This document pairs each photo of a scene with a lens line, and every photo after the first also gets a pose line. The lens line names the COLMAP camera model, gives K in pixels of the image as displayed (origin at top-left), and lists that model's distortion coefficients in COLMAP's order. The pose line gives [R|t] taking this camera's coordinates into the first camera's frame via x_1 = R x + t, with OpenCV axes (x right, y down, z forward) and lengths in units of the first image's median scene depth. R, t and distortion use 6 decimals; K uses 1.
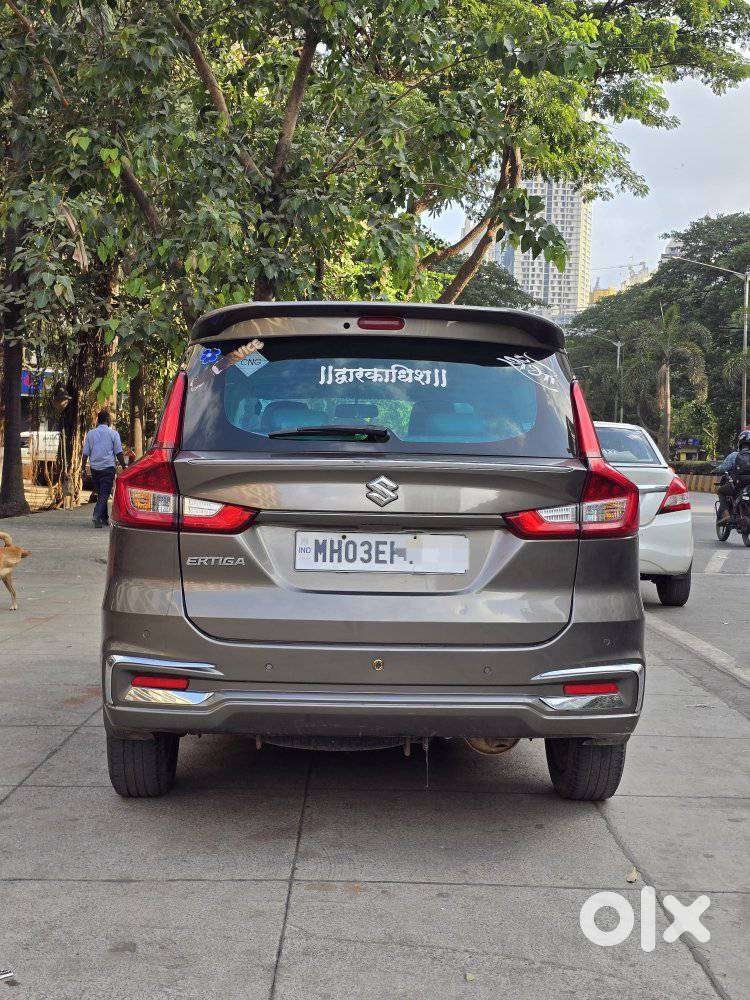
lens RADIAL K [[1314.7, 0, 375.2], [0, 1314.7, 491.4], [0, 0, 1]] dist [0.085099, 0.000000]
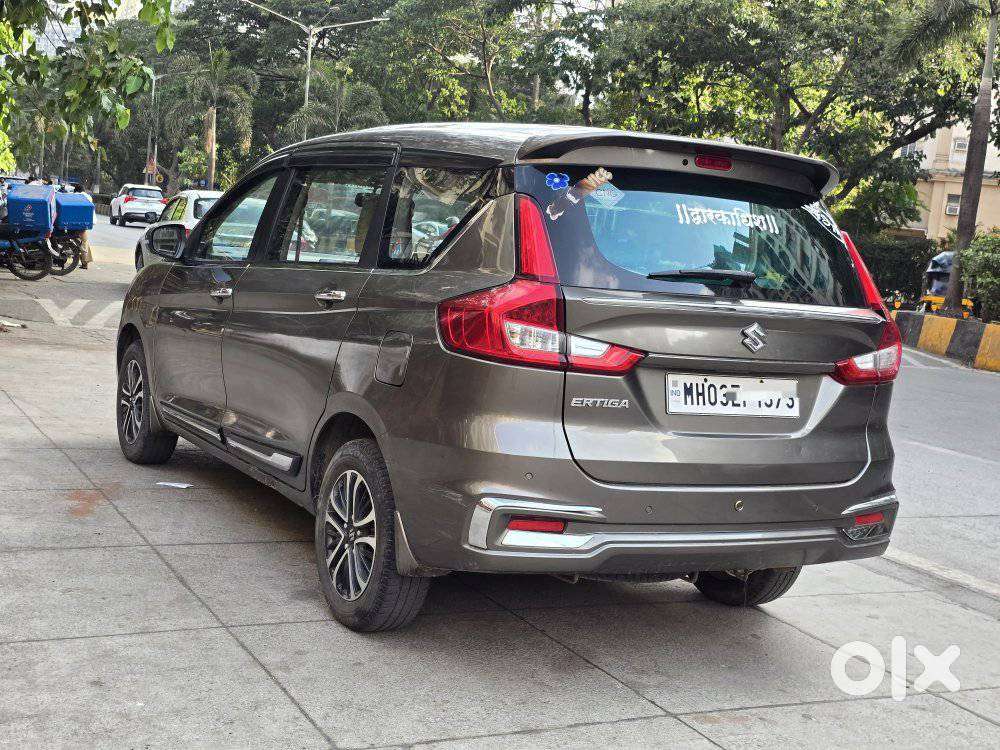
lens RADIAL K [[1314.7, 0, 494.9], [0, 1314.7, 380.8], [0, 0, 1]] dist [0.085099, 0.000000]
pose [[0.896424, 0.017737, 0.442841, -0.617704], [-0.066960, 0.993149, 0.095765, -0.050824], [-0.438109, -0.115499, 0.891471, 0.168150]]
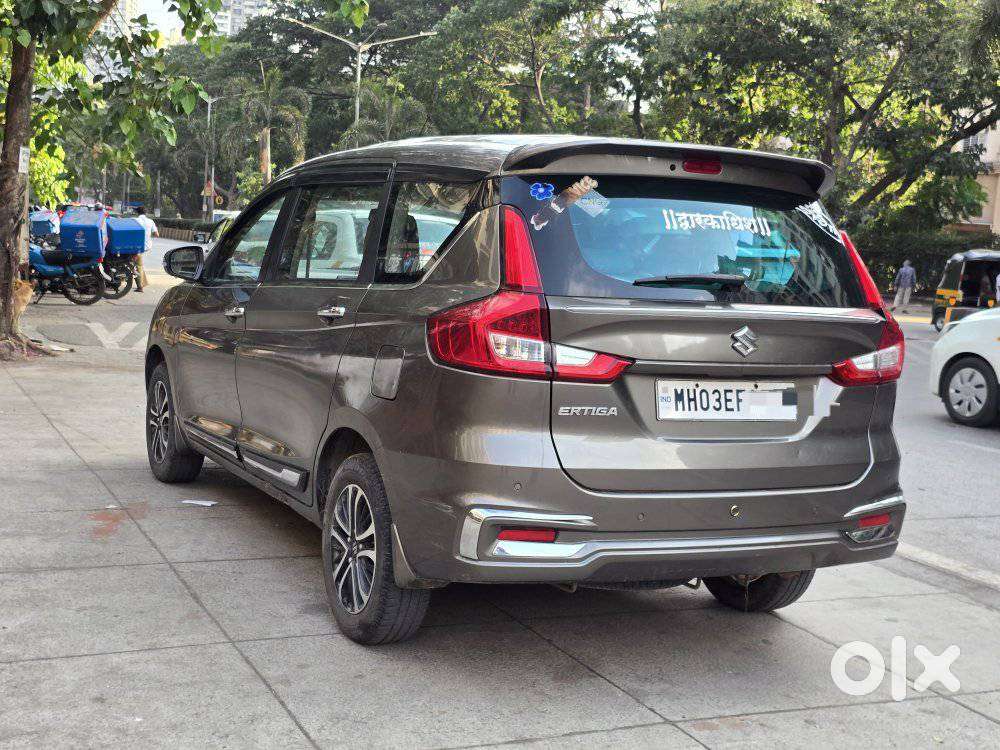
lens RADIAL K [[1314.7, 0, 488.5], [0, 1314.7, 392.8], [0, 0, 1]] dist [0.085099, 0.000000]
pose [[0.918156, -0.008091, 0.396137, -0.569866], [-0.034147, 0.994456, 0.099455, -0.054474], [-0.394746, -0.104842, 0.912789, 0.142507]]
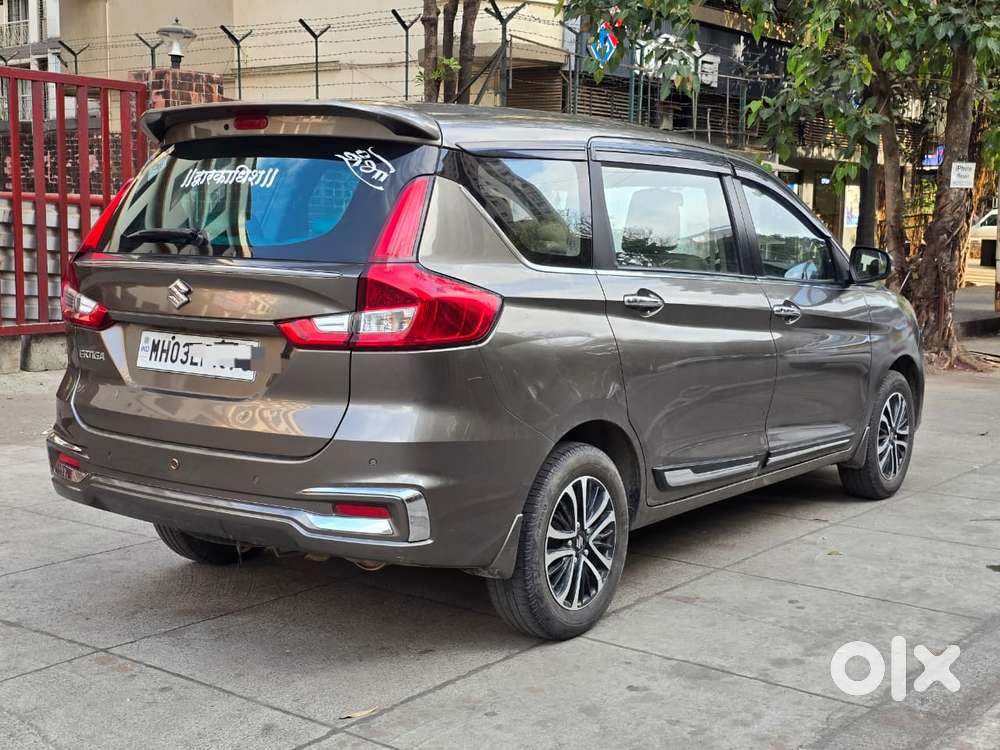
lens RADIAL K [[1459.1, 0, 508.4], [0, 1459.1, 380.2], [0, 0, 1]] dist [0.052412, 0.000000]
pose [[0.777882, 0.058776, -0.625656, 0.896414], [-0.015571, 0.997113, 0.074312, -0.021293], [0.628218, -0.048064, 0.776552, 0.275783]]
